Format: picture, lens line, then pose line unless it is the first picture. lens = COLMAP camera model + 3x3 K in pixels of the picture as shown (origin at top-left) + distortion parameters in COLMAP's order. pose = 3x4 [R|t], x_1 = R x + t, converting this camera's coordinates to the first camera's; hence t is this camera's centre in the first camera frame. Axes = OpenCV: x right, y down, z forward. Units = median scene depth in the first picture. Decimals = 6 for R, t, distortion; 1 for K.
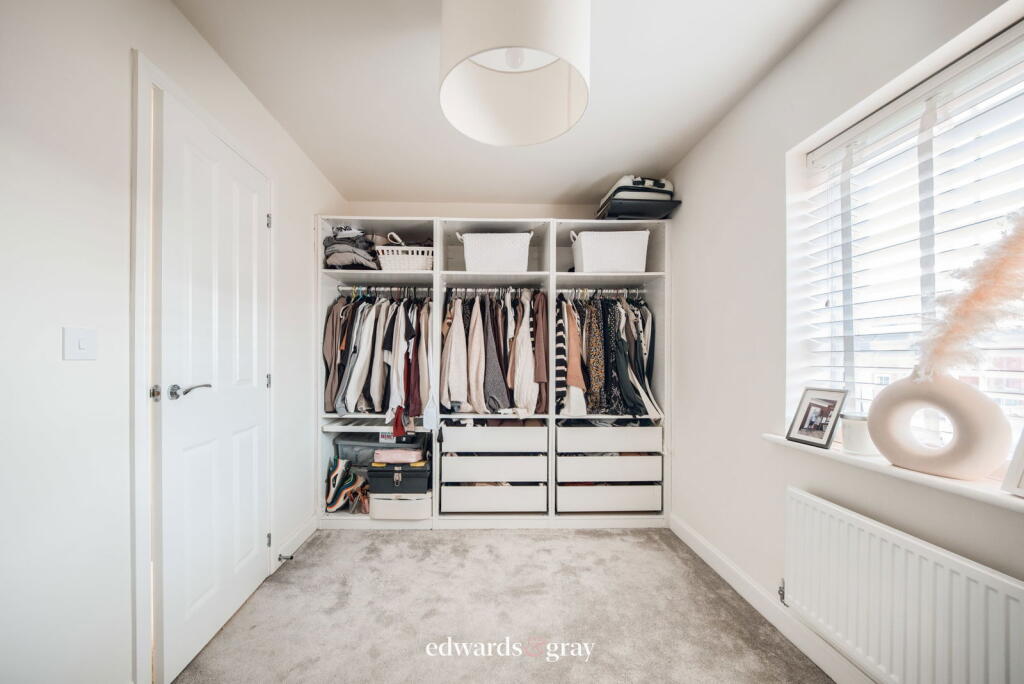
lens RADIAL K [[387.4, 0, 509.9], [0, 387.4, 358.3], [0, 0, 1]] dist [0.000216, 0.000030]
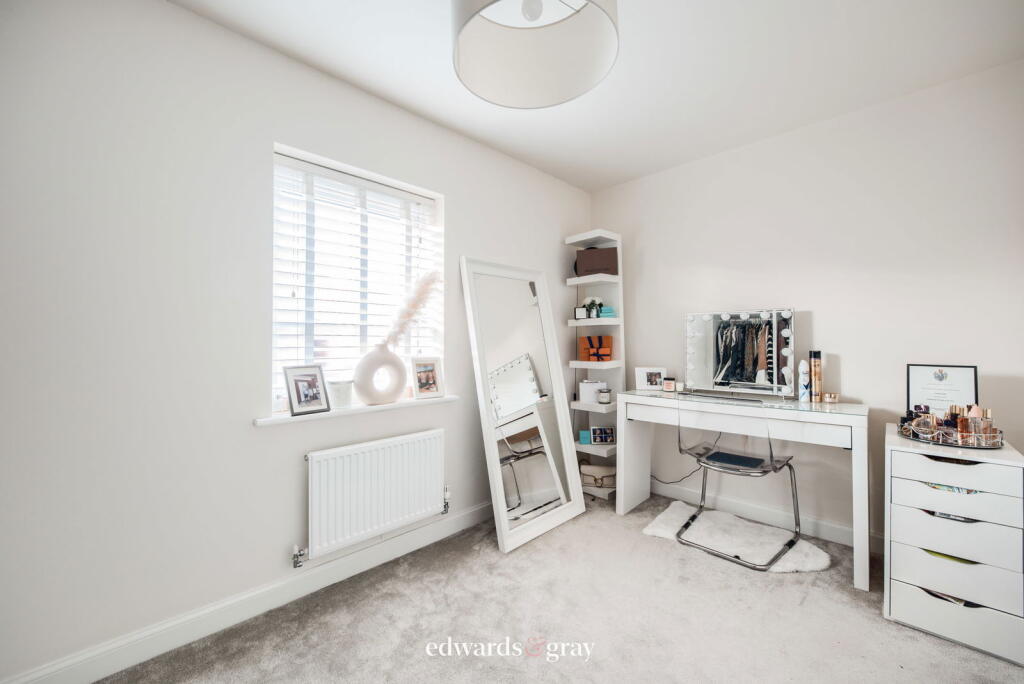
lens RADIAL K [[393.7, 0, 512.0], [0, 393.7, 342.0], [0, 0, 1]] dist [-0.000165, -0.000004]
pose [[-0.662140, 0.000935, 0.749379, -0.547069], [0.002096, 0.999998, 0.000604, 0.005045], [-0.749377, 0.001971, -0.662140, 1.360409]]
